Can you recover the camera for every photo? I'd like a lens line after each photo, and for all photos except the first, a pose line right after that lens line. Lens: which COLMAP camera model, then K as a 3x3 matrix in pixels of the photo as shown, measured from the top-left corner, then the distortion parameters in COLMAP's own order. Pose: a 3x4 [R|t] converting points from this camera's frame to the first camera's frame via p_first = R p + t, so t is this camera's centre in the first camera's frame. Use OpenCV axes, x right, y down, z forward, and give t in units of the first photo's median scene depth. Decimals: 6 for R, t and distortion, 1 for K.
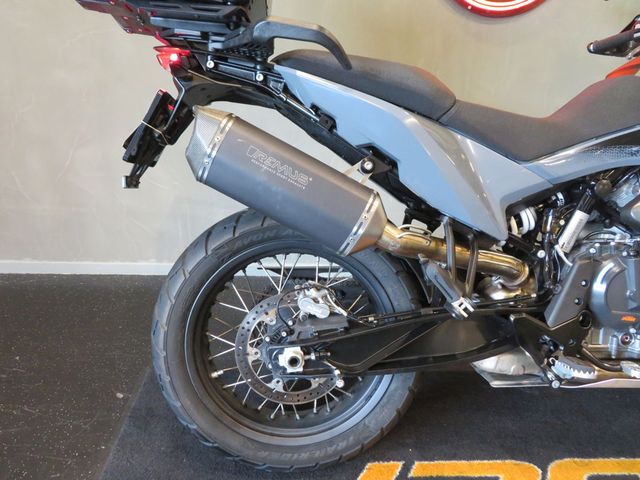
lens RADIAL K [[458.0, 0, 319.5], [0, 458.0, 239.4], [0, 0, 1]] dist [-0.019710, 0.014634]
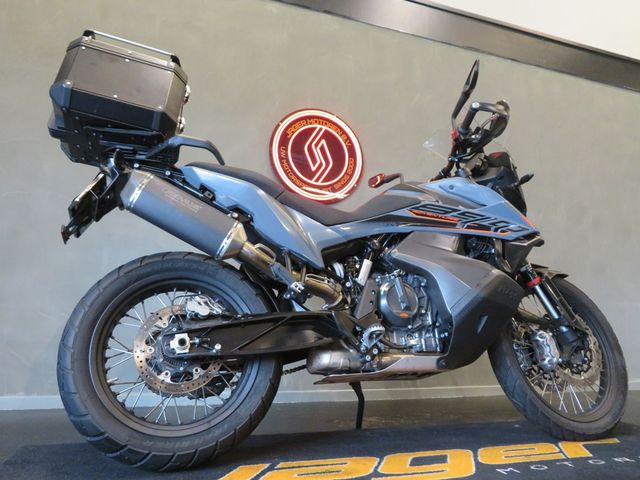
lens RADIAL K [[458.0, 0, 324.3], [0, 458.0, 240.3], [0, 0, 1]] dist [-0.019710, 0.014634]
pose [[0.958022, 0.037605, 0.284218, -0.046221], [0.116765, 0.854235, -0.506606, 0.700870], [-0.261840, 0.518526, 0.813984, -0.342871]]
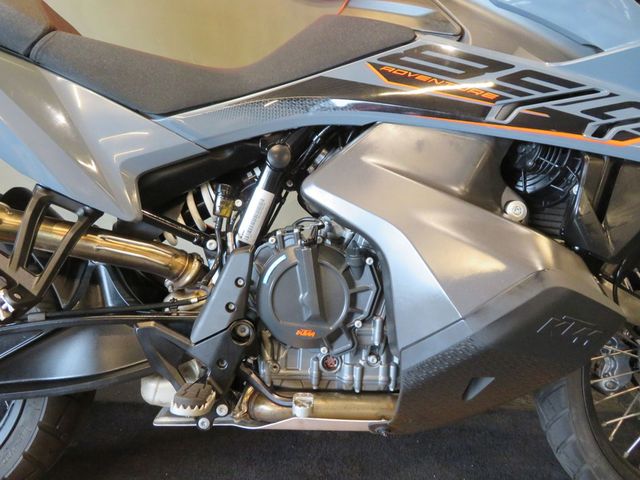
lens RADIAL K [[458.0, 0, 322.6], [0, 458.0, 239.6], [0, 0, 1]] dist [-0.019710, 0.014634]
pose [[0.999833, 0.016310, -0.008284, 0.684466], [-0.016824, 0.997662, -0.066242, 0.071121], [0.007184, 0.066370, 0.997769, 0.256937]]
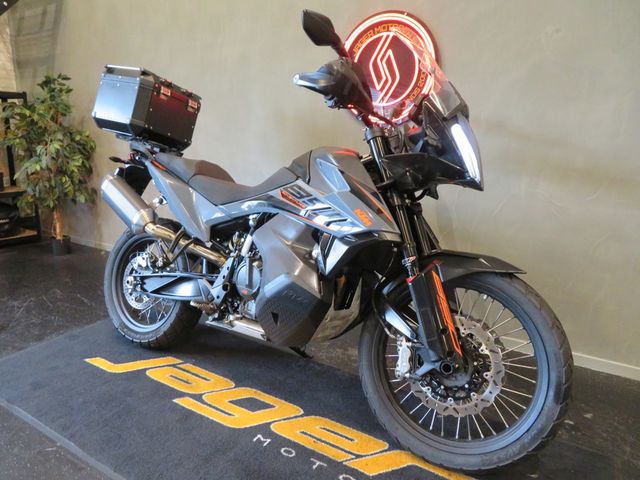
lens RADIAL K [[458.0, 0, 325.6], [0, 458.0, 245.7], [0, 0, 1]] dist [-0.019710, 0.014634]
pose [[0.826384, 0.121786, -0.549780, 1.881514], [-0.207923, 0.973332, -0.096922, 0.099325], [0.523315, 0.194406, 0.829667, -0.391386]]
